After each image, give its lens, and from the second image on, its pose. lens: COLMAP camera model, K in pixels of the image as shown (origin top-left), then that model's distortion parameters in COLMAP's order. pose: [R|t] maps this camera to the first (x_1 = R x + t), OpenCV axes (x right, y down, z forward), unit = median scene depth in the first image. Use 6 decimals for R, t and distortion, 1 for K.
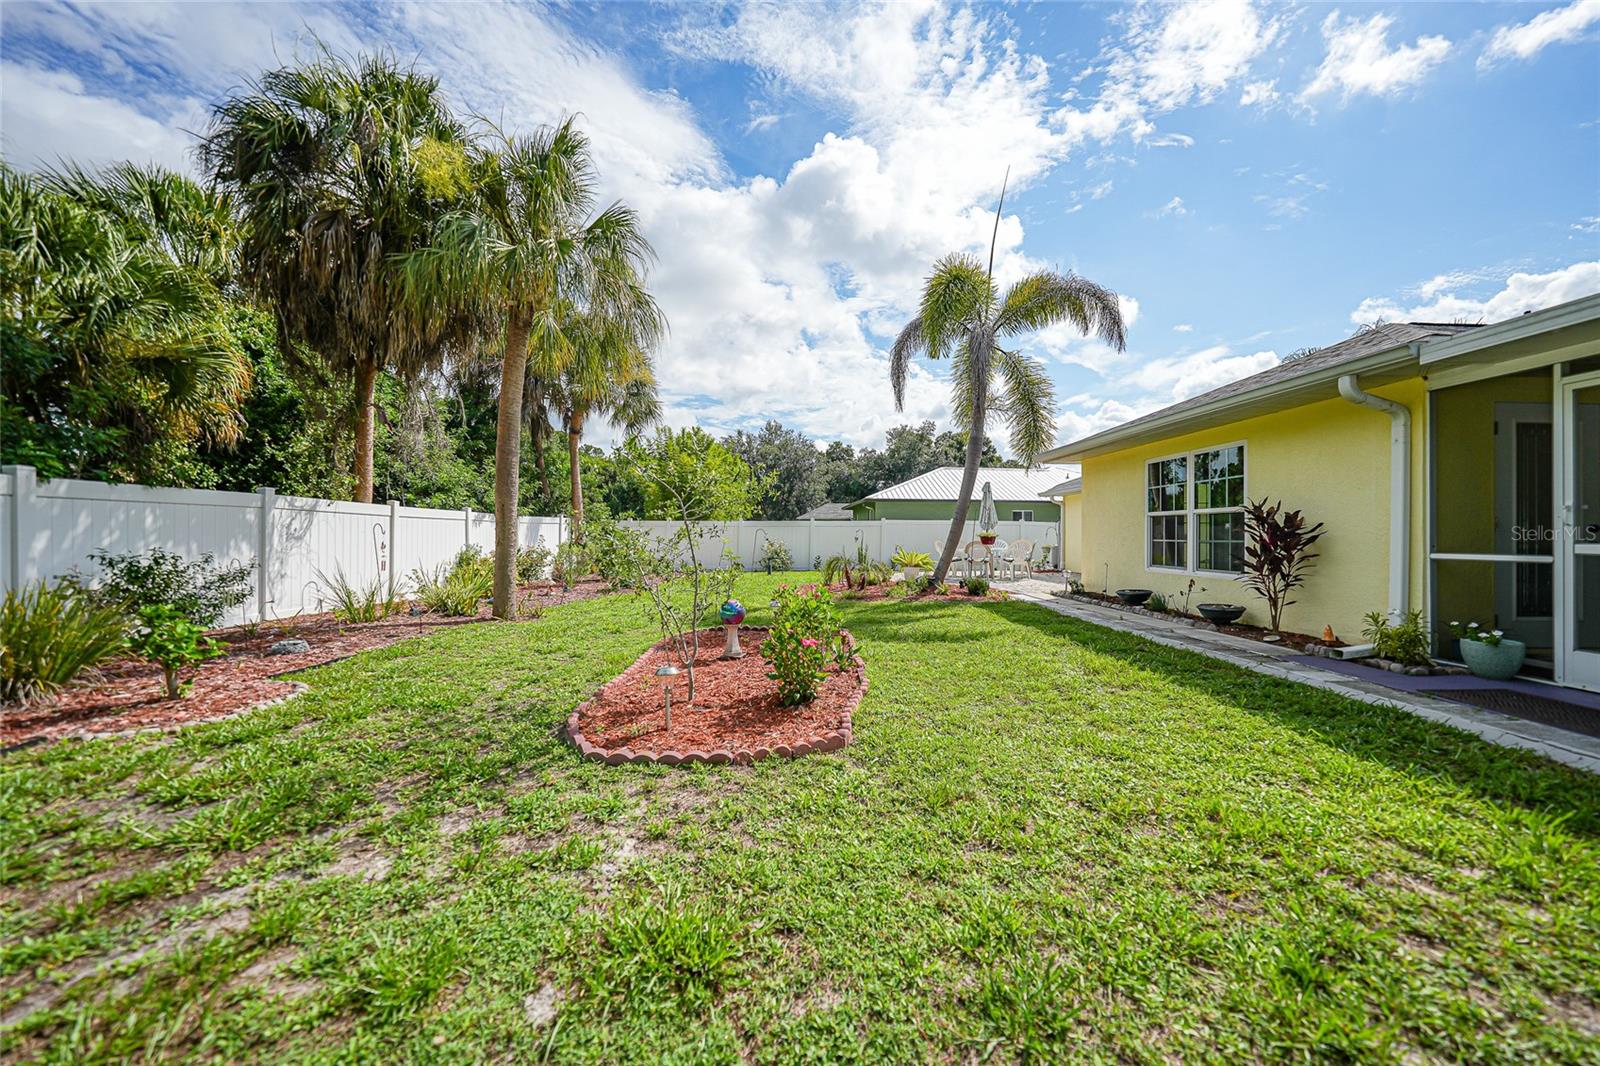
lens RADIAL K [[581.2, 0, 810.7], [0, 581.2, 531.7], [0, 0, 1]] dist [-0.019735, 0.004070]
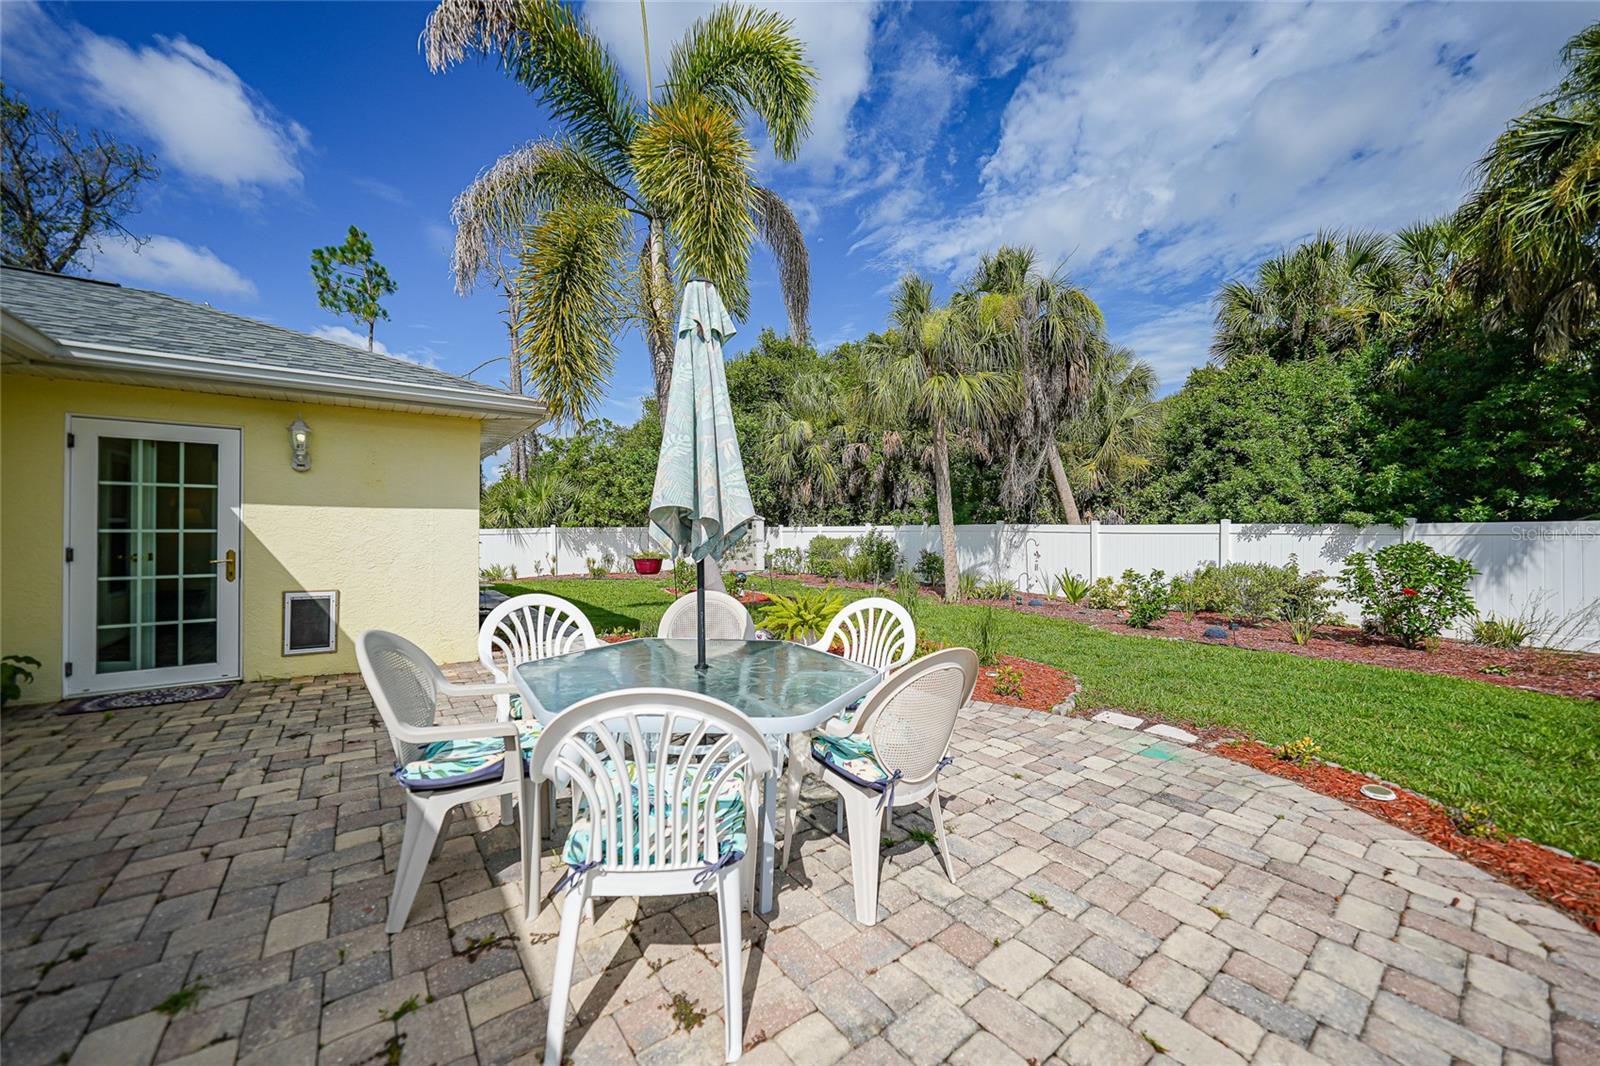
lens RADIAL K [[581.2, 0, 809.8], [0, 581.2, 530.0], [0, 0, 1]] dist [-0.019735, 0.004070]
pose [[-0.771964, -0.009838, -0.635590, 0.850950], [-0.009545, 0.999947, -0.003884, -0.030830], [0.635594, 0.003068, -0.772017, 2.176142]]
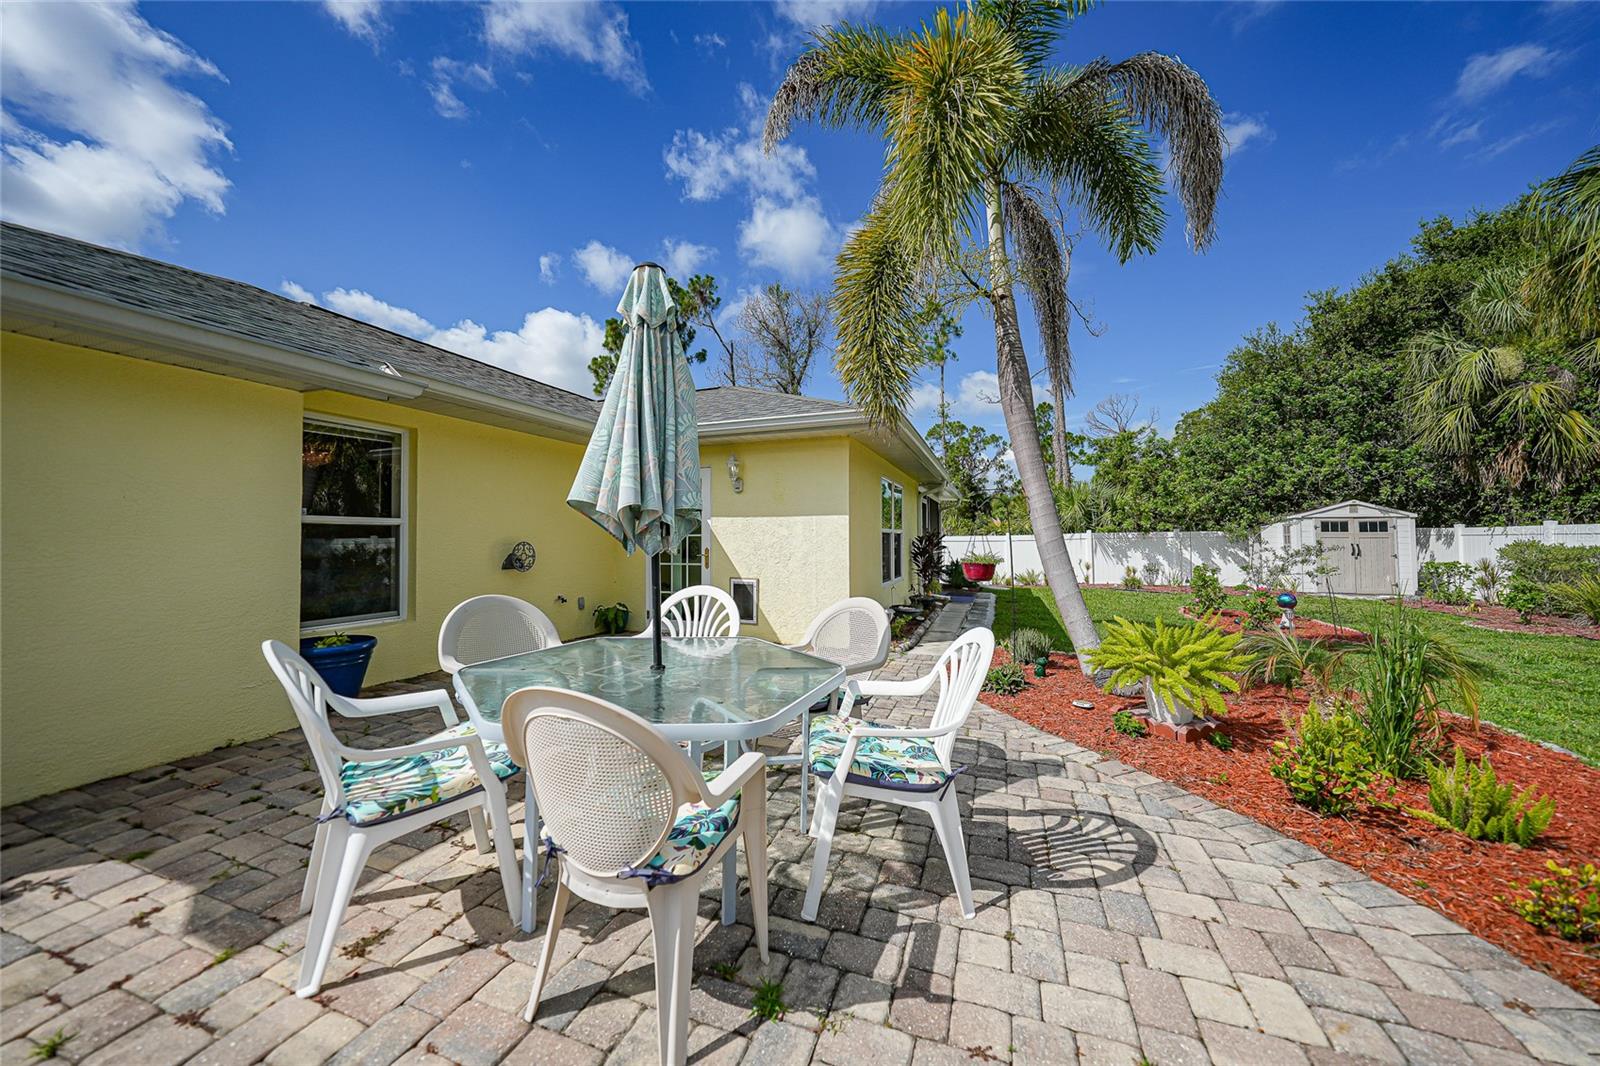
lens RADIAL K [[581.2, 0, 792.3], [0, 581.2, 525.9], [0, 0, 1]] dist [-0.019735, 0.004070]
pose [[-0.949739, 0.003876, 0.313020, 0.504889], [-0.001996, 0.999828, -0.018436, -0.024069], [-0.313038, -0.018134, -0.949568, 2.158592]]
